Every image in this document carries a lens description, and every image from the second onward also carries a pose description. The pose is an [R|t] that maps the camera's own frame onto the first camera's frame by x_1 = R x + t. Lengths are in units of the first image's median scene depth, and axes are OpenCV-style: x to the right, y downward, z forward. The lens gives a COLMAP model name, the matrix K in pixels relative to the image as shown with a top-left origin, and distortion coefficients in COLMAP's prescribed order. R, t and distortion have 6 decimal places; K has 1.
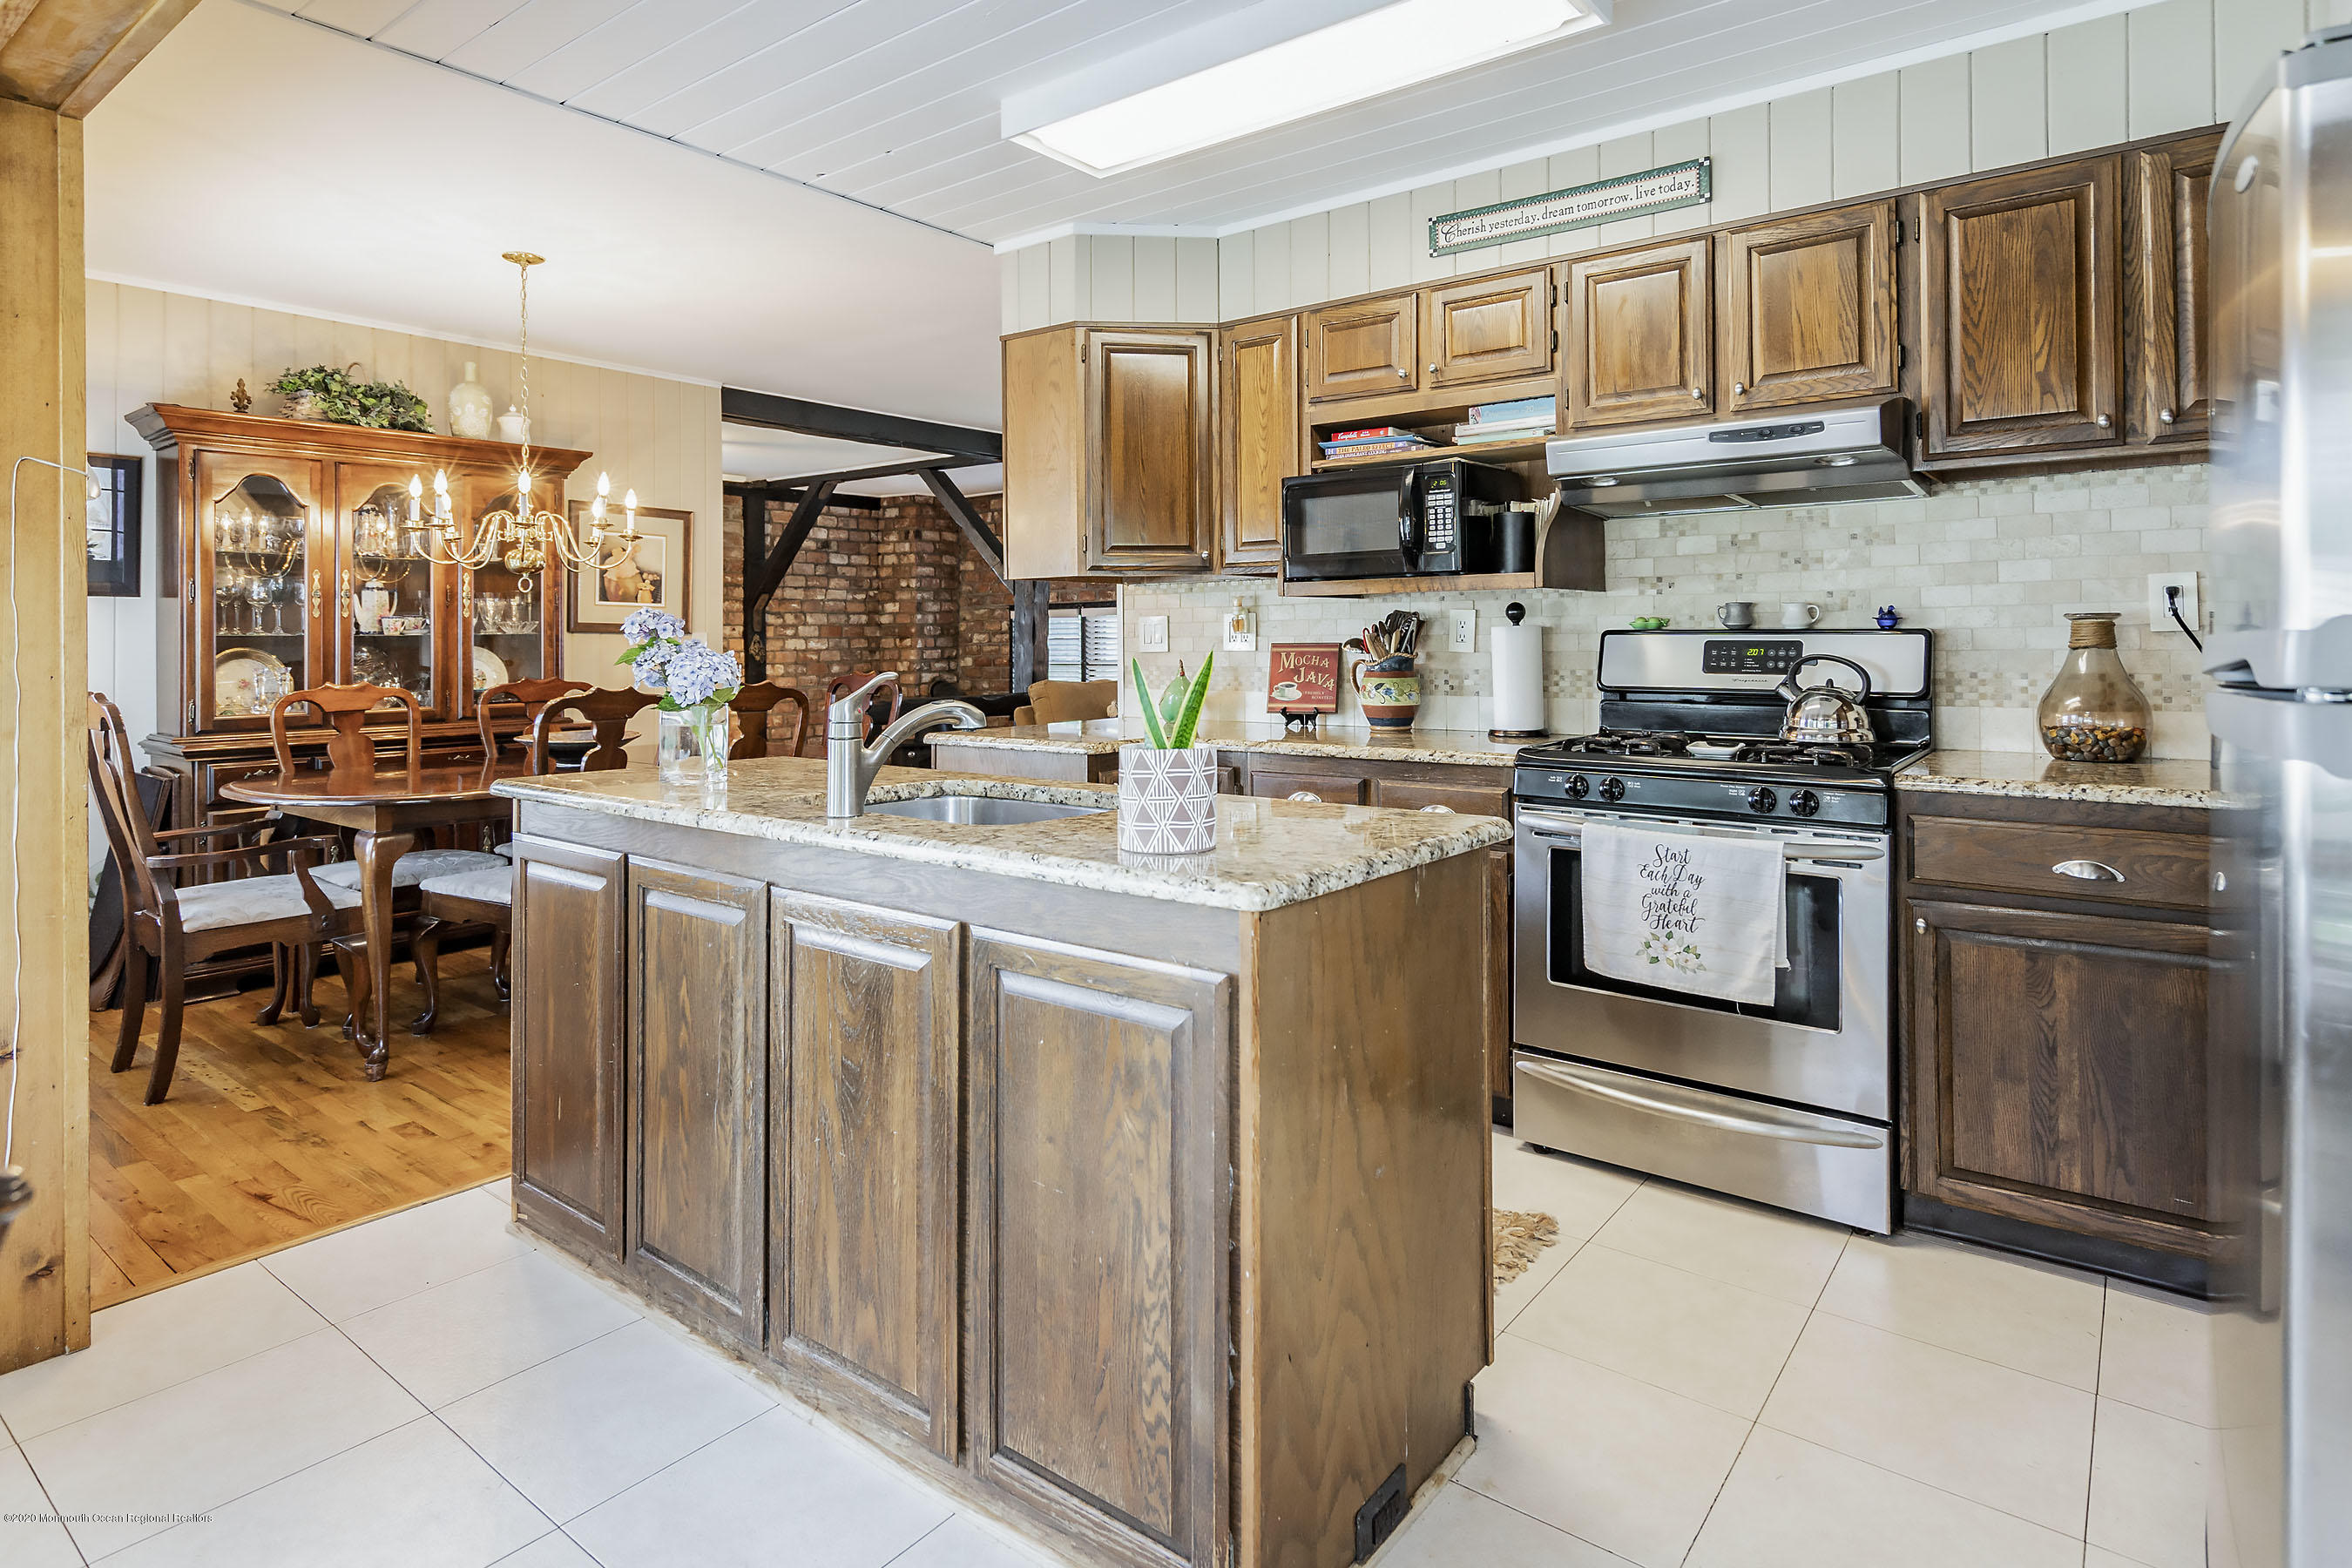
lens RADIAL K [[1255.0, 0, 1164.7], [0, 1255.0, 640.0], [0, 0, 1]] dist [-0.002824, 0.004683]
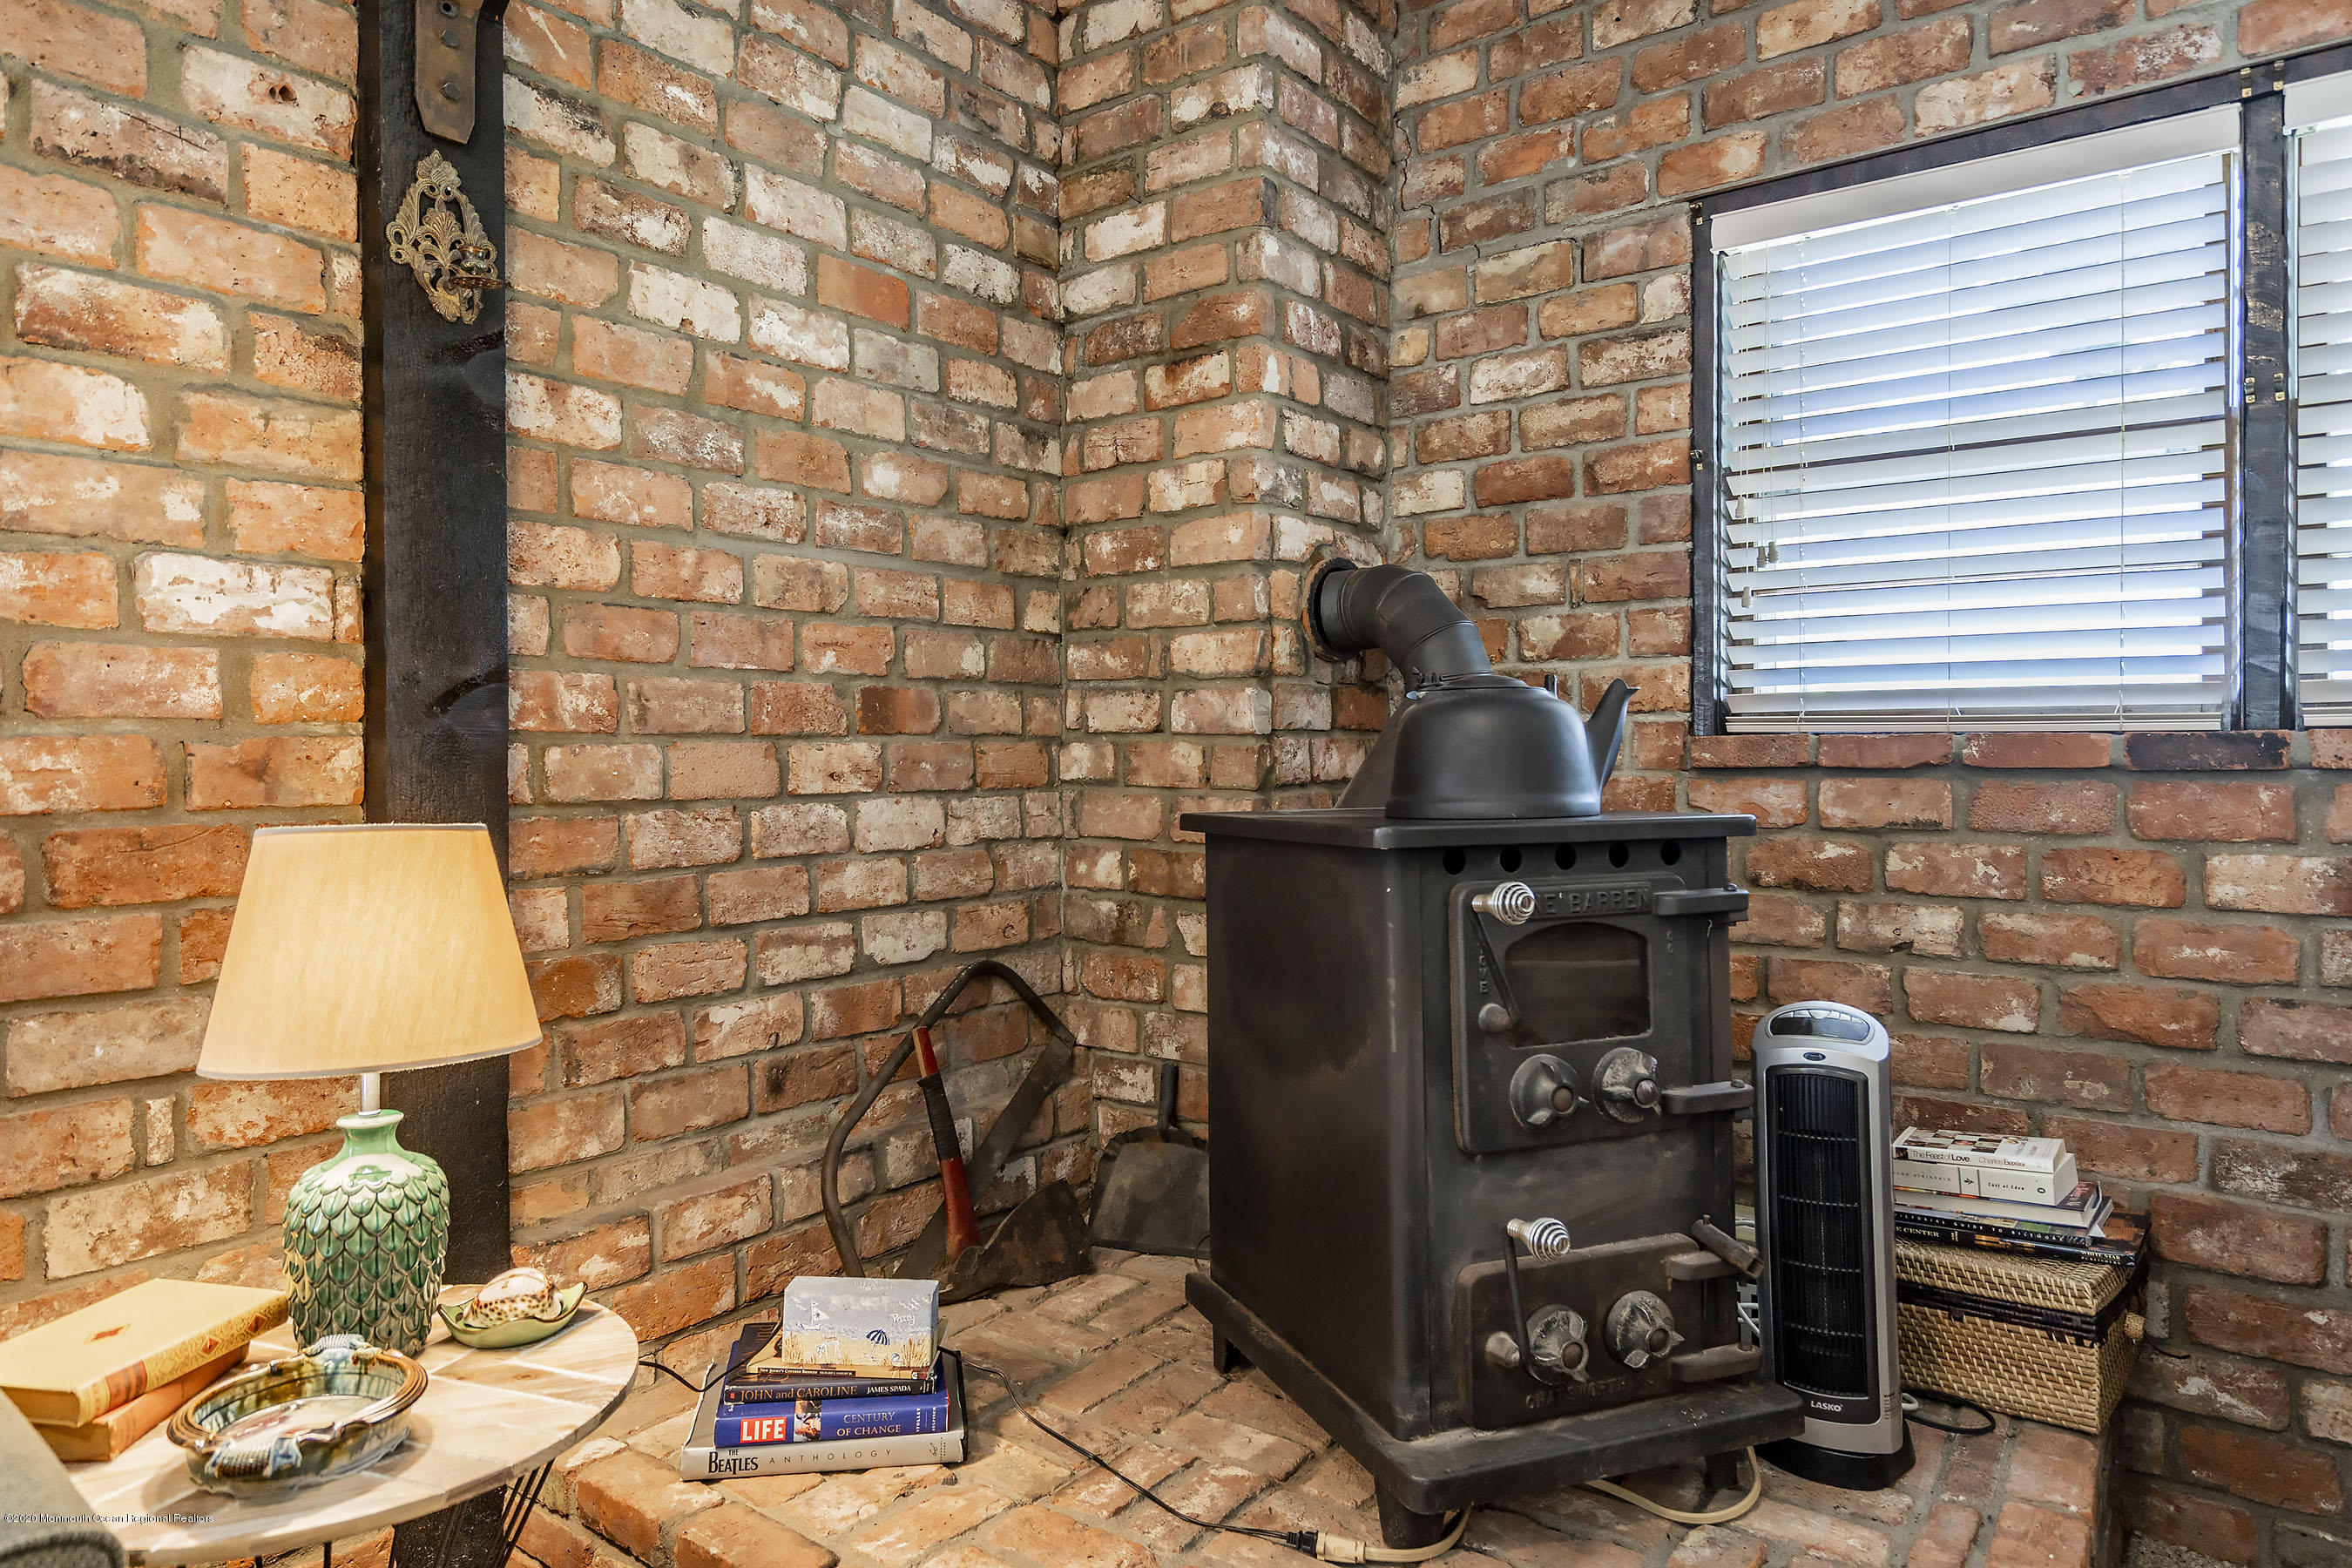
lens RADIAL K [[1441.8, 0, 1178.3], [0, 1441.8, 765.1], [0, 0, 1]] dist [-0.000325, 0.000569]
pose [[0.999783, 0.002407, 0.020689, -0.215725], [-0.002639, 0.999934, 0.011187, 0.067131], [-0.020661, -0.011239, 0.999723, 0.750248]]
